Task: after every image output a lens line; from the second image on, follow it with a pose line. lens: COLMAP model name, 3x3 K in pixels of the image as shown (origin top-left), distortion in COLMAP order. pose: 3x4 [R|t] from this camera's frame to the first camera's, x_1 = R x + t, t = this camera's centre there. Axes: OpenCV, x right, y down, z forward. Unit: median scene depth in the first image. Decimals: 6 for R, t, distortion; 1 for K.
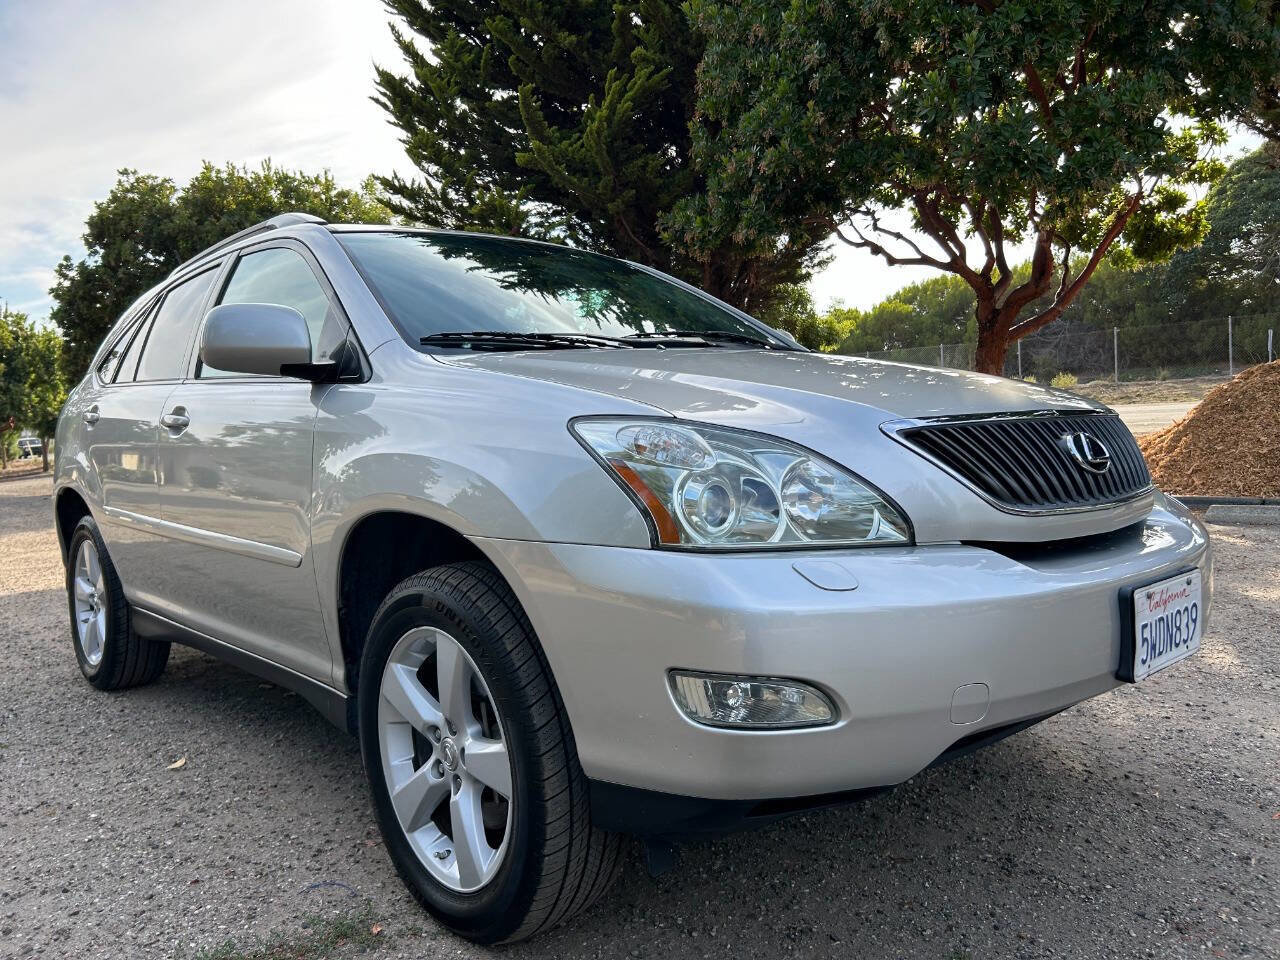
lens RADIAL K [[971.8, 0, 643.5], [0, 971.8, 469.2], [0, 0, 1]] dist [0.053294, -0.064454]
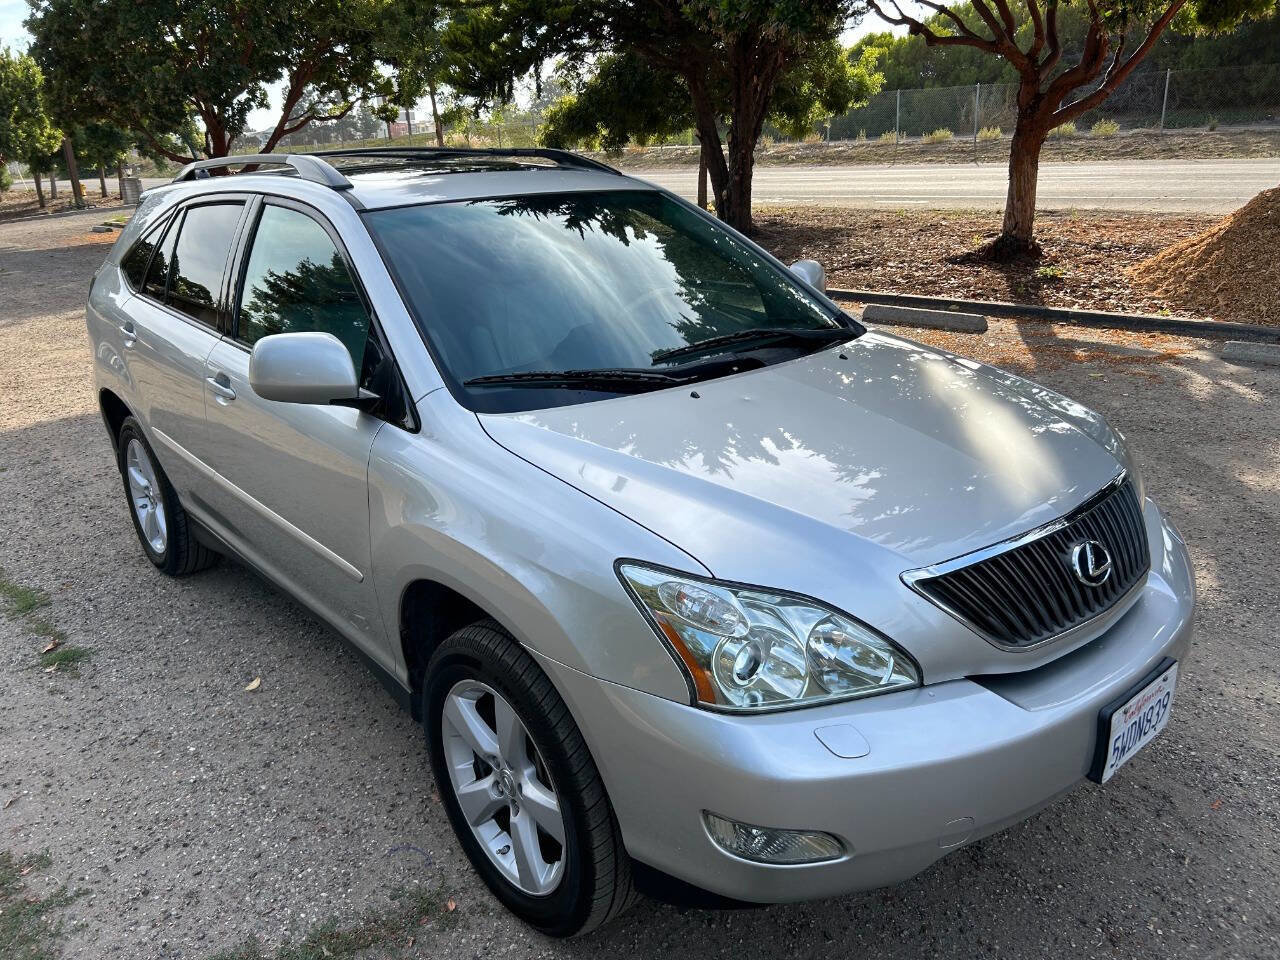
lens RADIAL K [[971.8, 0, 638.0], [0, 971.8, 470.3], [0, 0, 1]] dist [0.053294, -0.064454]
pose [[0.999805, 0.015757, -0.011893, -0.022914], [-0.011967, 0.962869, 0.269702, -0.255109], [0.015701, -0.269507, 0.962870, -0.015663]]
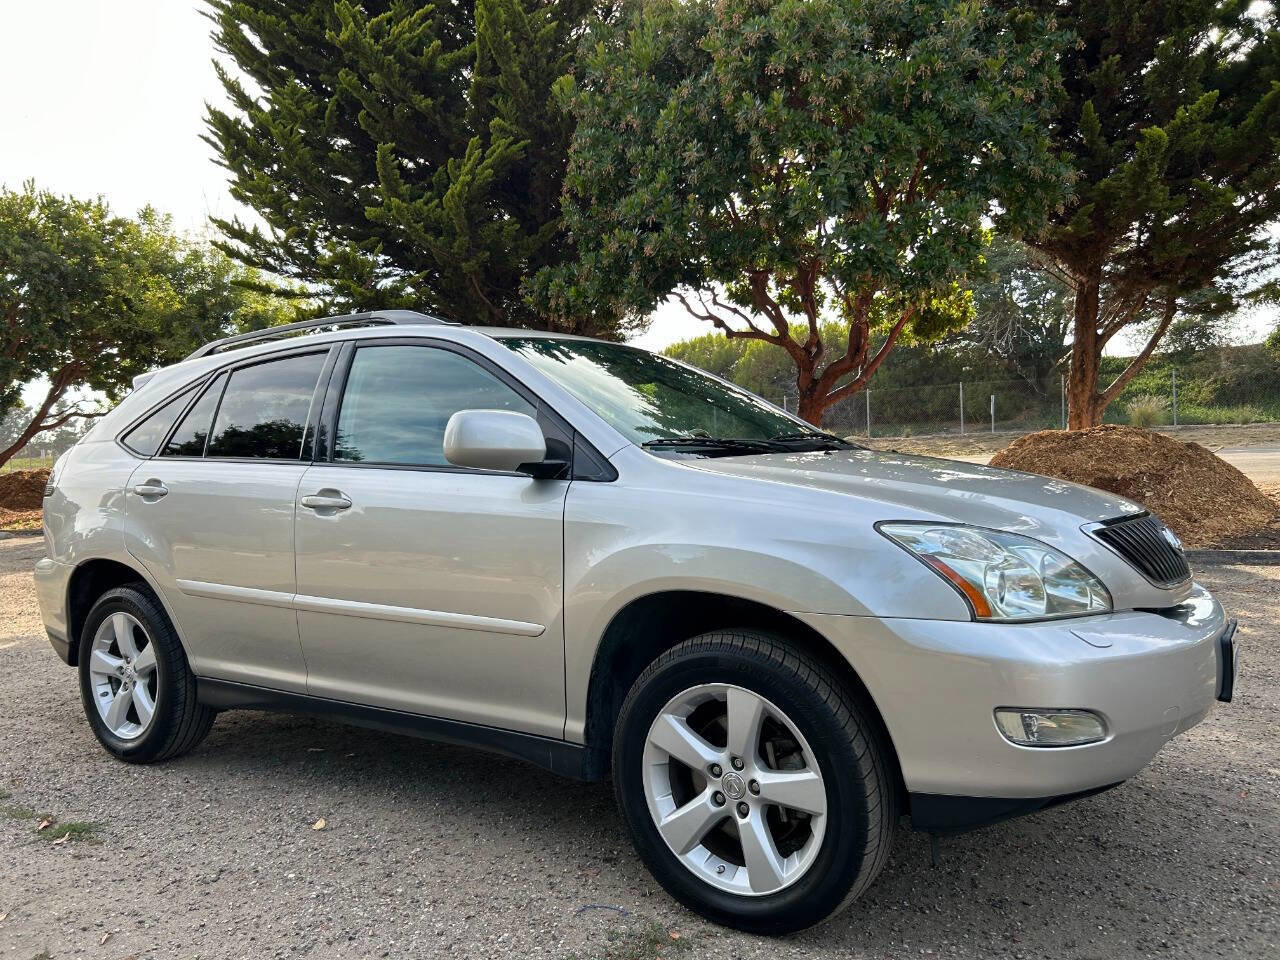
lens RADIAL K [[971.8, 0, 638.5], [0, 971.8, 475.6], [0, 0, 1]] dist [0.053294, -0.064454]
pose [[0.970611, 0.008607, 0.240498, -0.409637], [0.000631, 0.999266, -0.038307, -0.037320], [-0.240651, 0.037333, 0.969893, -0.128722]]
